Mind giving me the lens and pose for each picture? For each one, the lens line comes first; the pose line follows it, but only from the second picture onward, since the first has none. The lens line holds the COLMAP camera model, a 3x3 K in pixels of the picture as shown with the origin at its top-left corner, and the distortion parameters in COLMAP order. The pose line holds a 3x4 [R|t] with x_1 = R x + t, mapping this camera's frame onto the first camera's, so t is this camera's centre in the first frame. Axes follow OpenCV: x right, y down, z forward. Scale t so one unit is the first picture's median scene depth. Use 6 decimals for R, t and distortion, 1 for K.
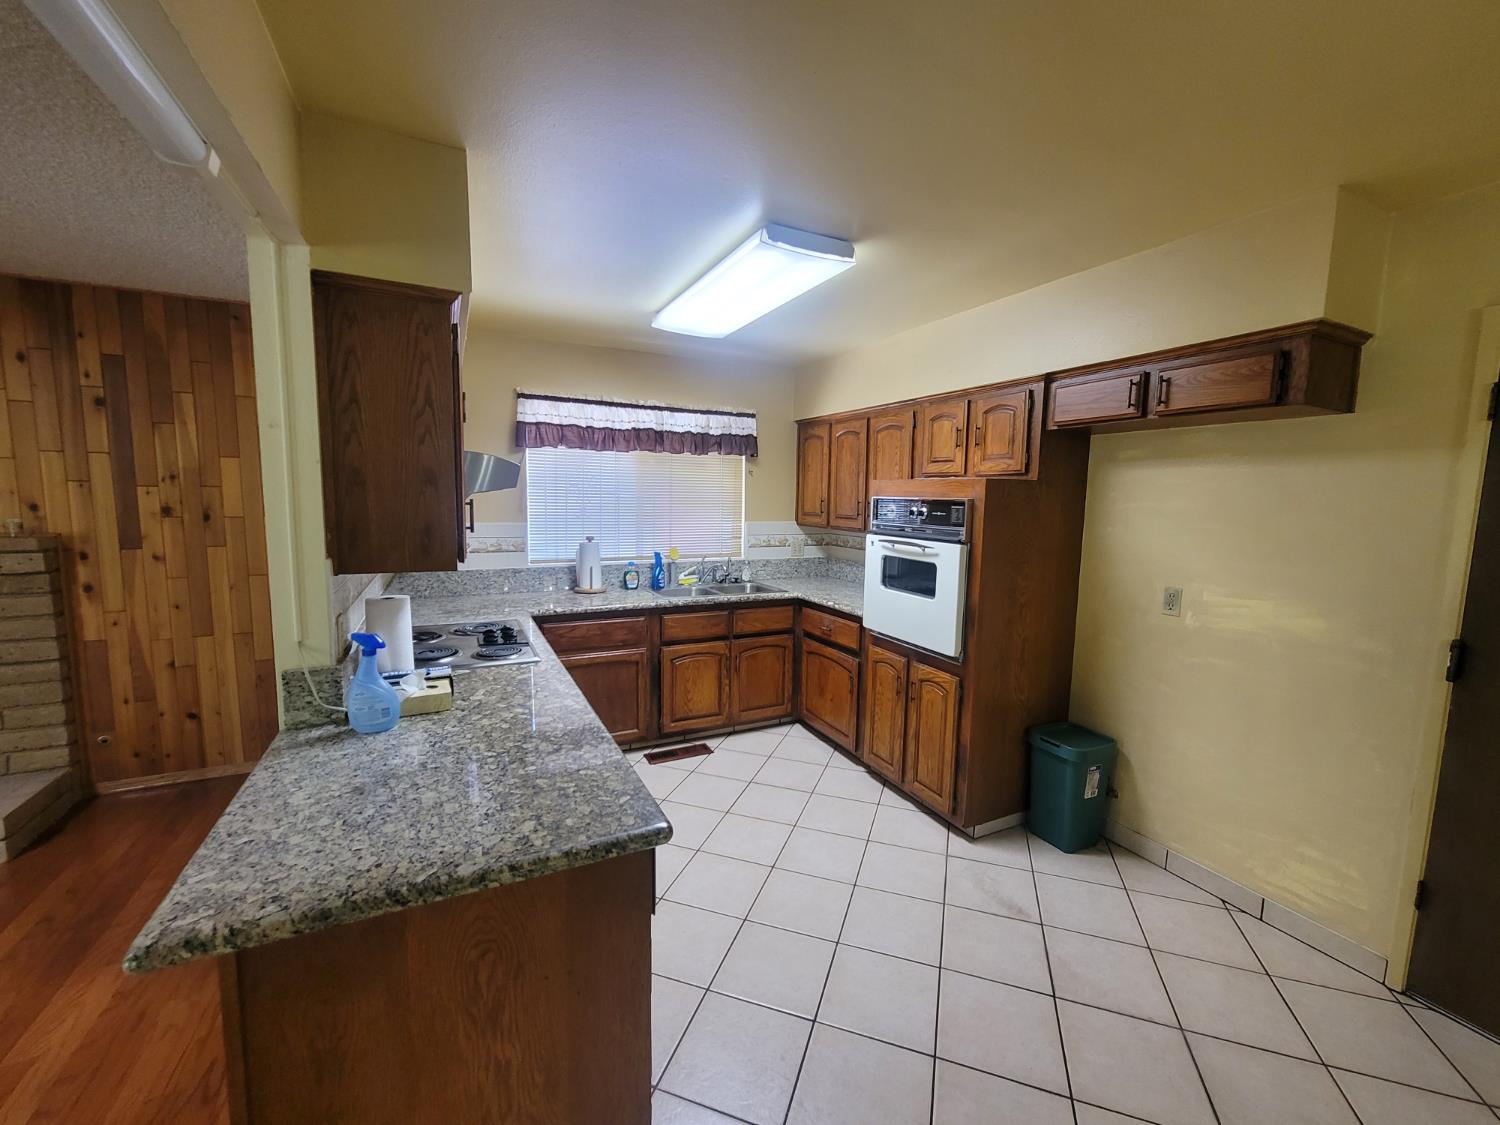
lens RADIAL K [[614.4, 0, 754.9], [0, 614.4, 562.8], [0, 0, 1]] dist [0.002399, 0.000141]
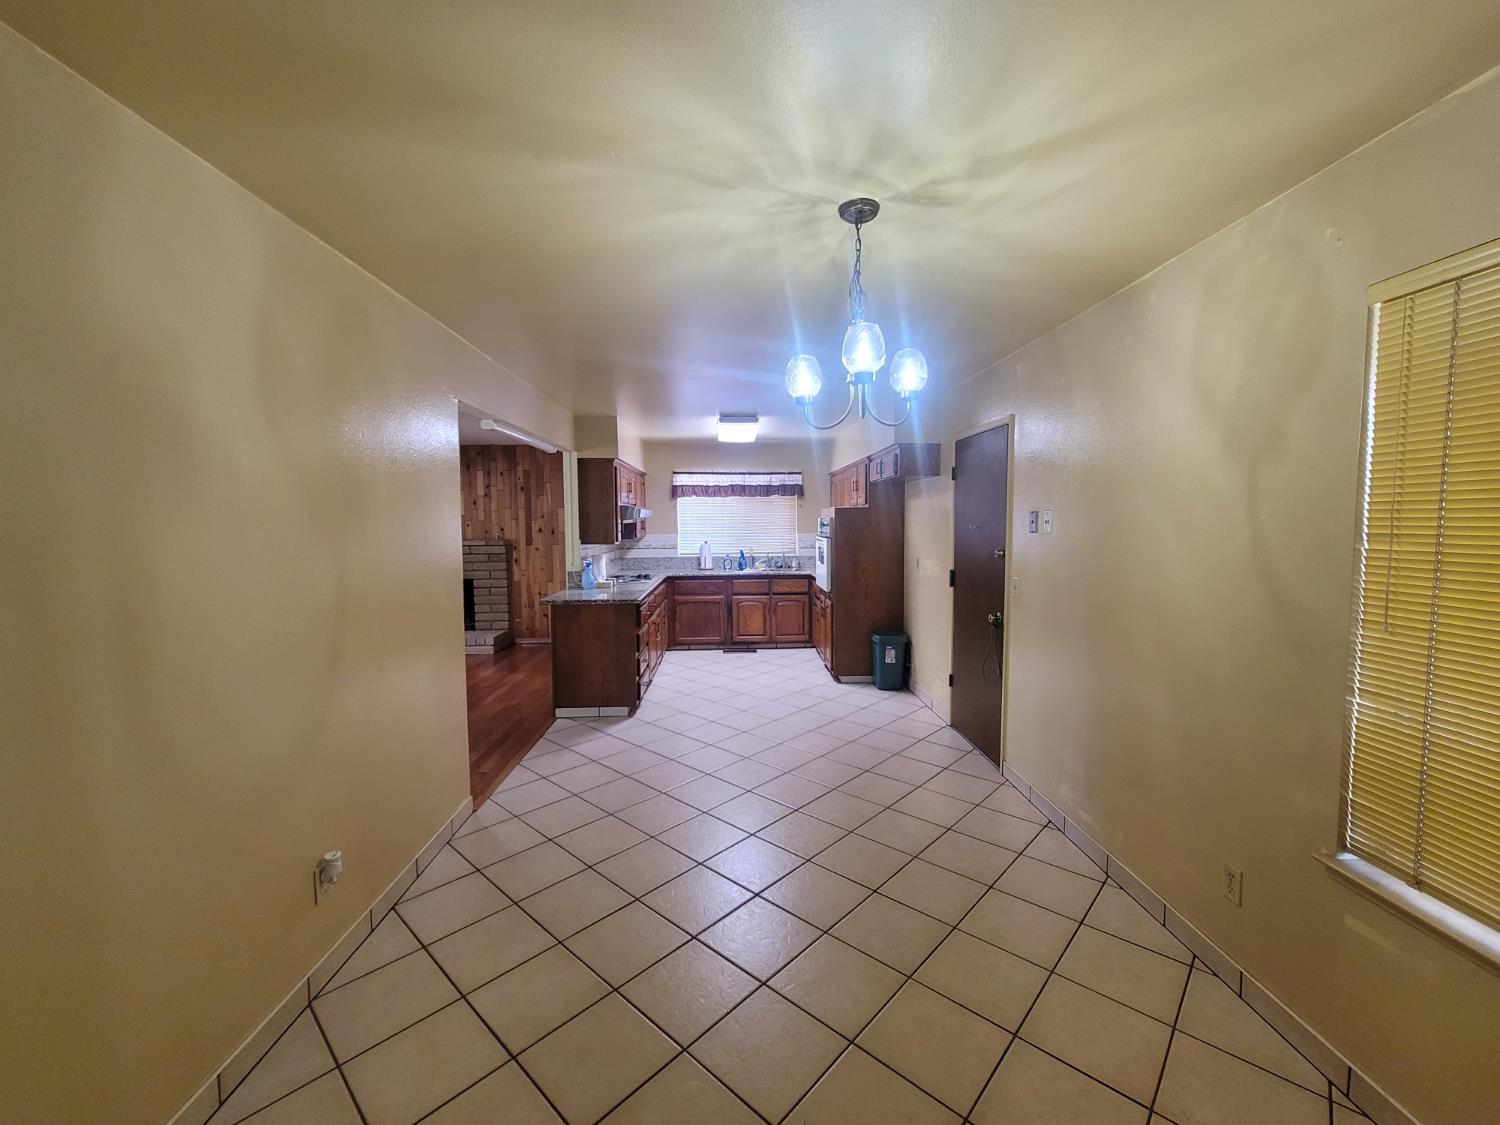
lens RADIAL K [[614.4, 0, 758.1], [0, 614.4, 562.0], [0, 0, 1]] dist [0.002399, 0.000141]
pose [[0.917779, 0.003596, -0.397074, 0.836949], [-0.021268, 0.998969, -0.040113, 0.124684], [0.396521, 0.045260, 0.916909, -0.921257]]
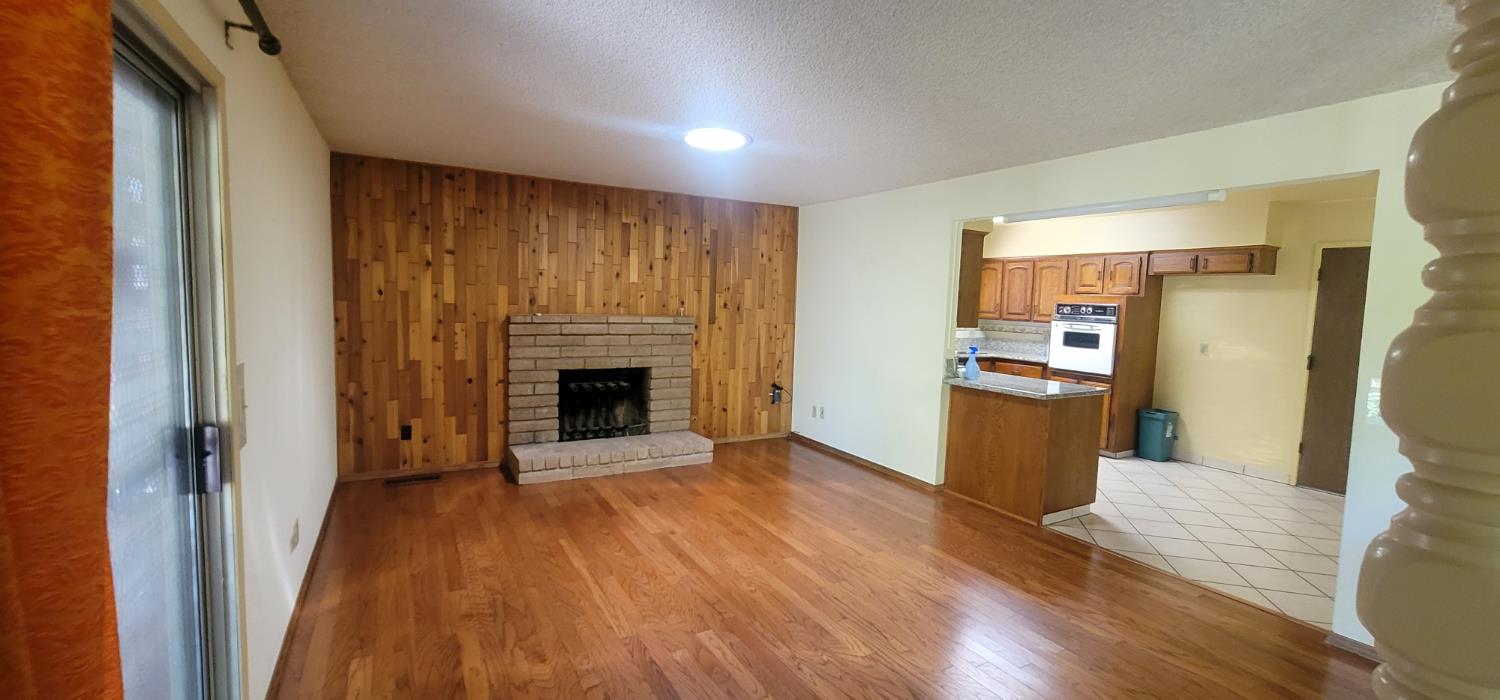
lens RADIAL K [[610.6, 0, 753.6], [0, 610.6, 346.1], [0, 0, 1]] dist [-0.002209, 0.000249]
pose [[0.997222, 0.007768, 0.074078, -1.009402], [-0.005478, 0.999502, -0.031070, 0.110728], [-0.074283, 0.030578, 0.996768, -0.997841]]
